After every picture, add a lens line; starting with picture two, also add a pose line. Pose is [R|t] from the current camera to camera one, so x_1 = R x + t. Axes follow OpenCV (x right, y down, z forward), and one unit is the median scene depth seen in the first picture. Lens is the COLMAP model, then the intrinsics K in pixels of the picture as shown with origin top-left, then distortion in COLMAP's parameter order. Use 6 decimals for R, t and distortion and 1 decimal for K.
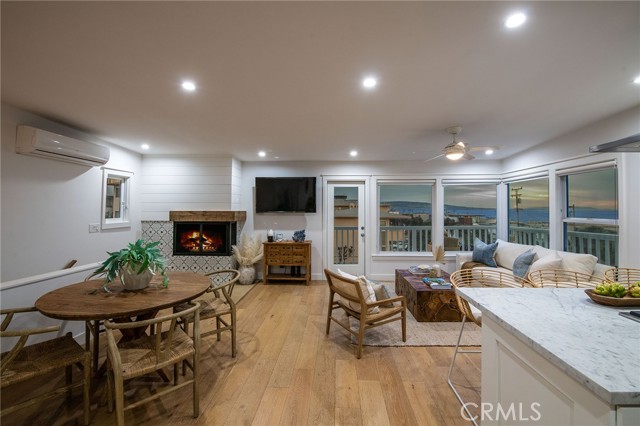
lens RADIAL K [[251.6, 0, 320.0], [0, 251.6, 213.0], [0, 0, 1]] dist [0.000165, 0.000007]
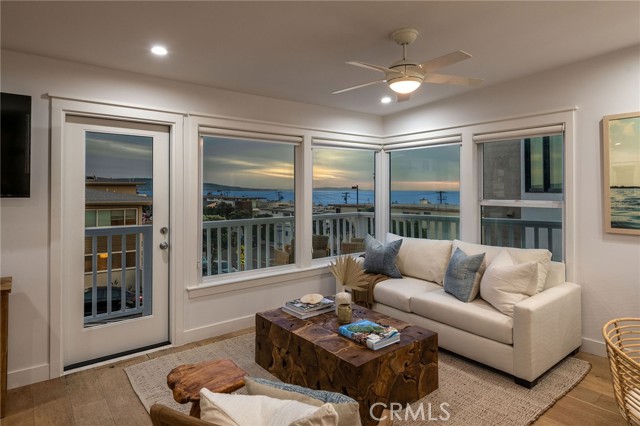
lens RADIAL K [[360.2, 0, 321.5], [0, 360.2, 189.7], [0, 0, 1]] dist [0.002450, 0.000012]
pose [[0.725288, 0.000940, 0.688445, -0.077096], [0.010339, 0.999871, -0.012257, -0.001607], [-0.688368, 0.016007, 0.725185, 0.396930]]
